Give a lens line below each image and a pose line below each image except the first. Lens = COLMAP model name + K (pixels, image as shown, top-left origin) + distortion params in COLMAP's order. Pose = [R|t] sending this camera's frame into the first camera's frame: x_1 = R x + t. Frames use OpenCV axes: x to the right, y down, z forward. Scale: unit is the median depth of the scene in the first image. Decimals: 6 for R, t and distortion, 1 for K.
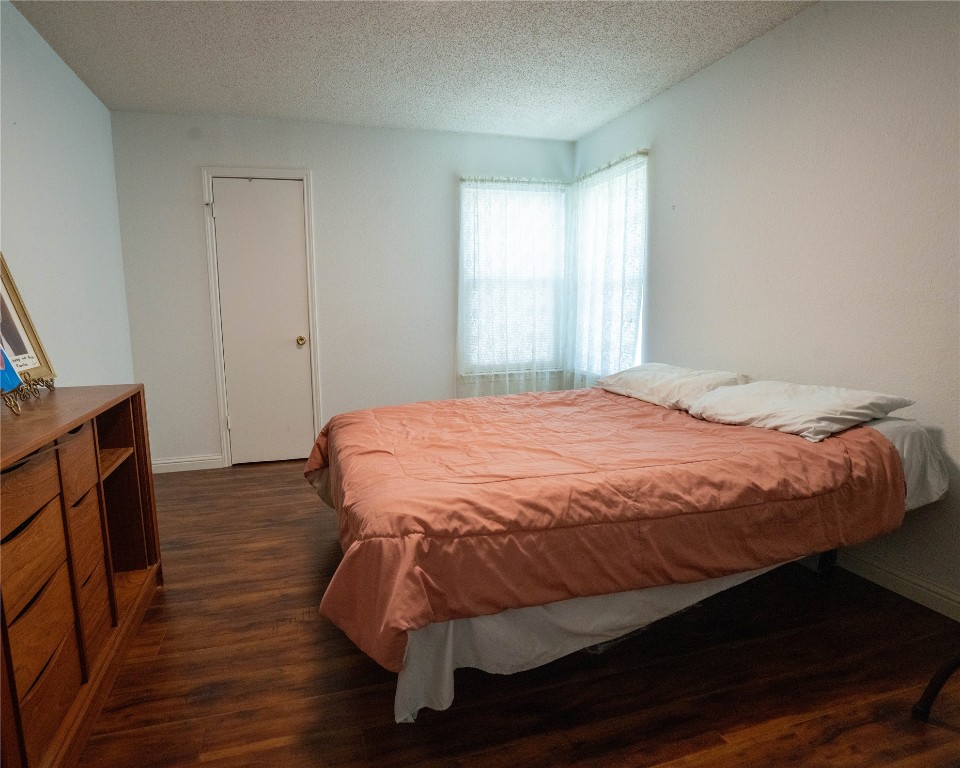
lens RADIAL K [[539.0, 0, 480.0], [0, 539.0, 384.0], [0, 0, 1]] dist [-0.051059, 0.000606]
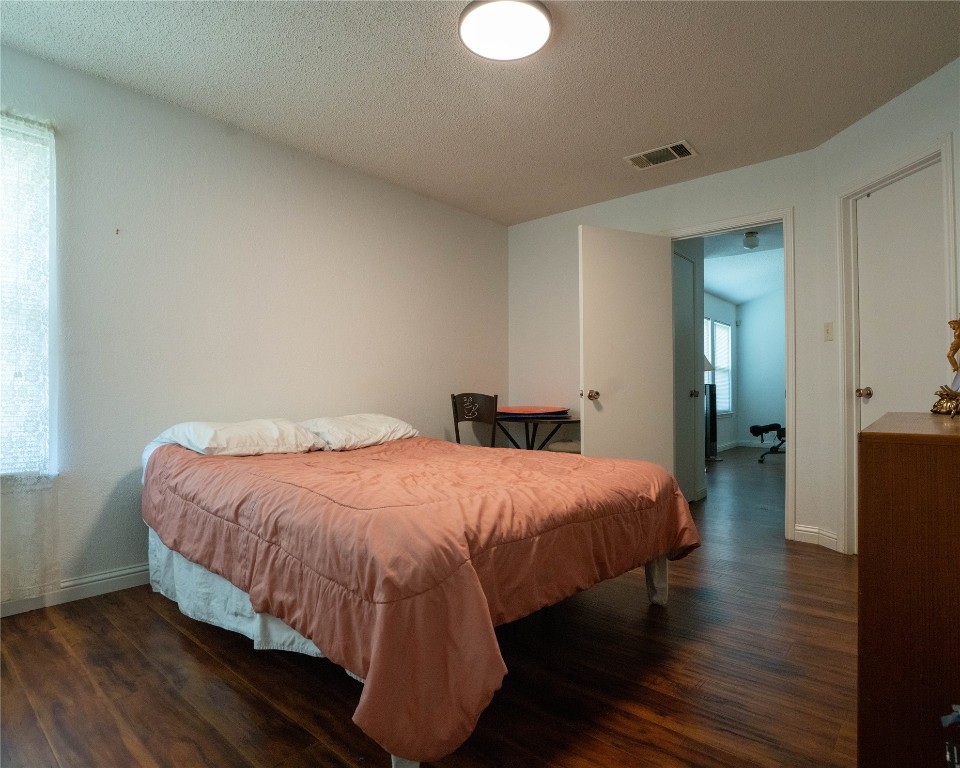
lens RADIAL K [[539.0, 0, 480.0], [0, 539.0, 384.0], [0, 0, 1]] dist [-0.051059, 0.000606]
pose [[-0.498081, 0.020590, 0.866886, -0.813818], [0.136161, 0.989173, 0.054738, -0.109640], [-0.856373, 0.145301, -0.495492, 1.394739]]
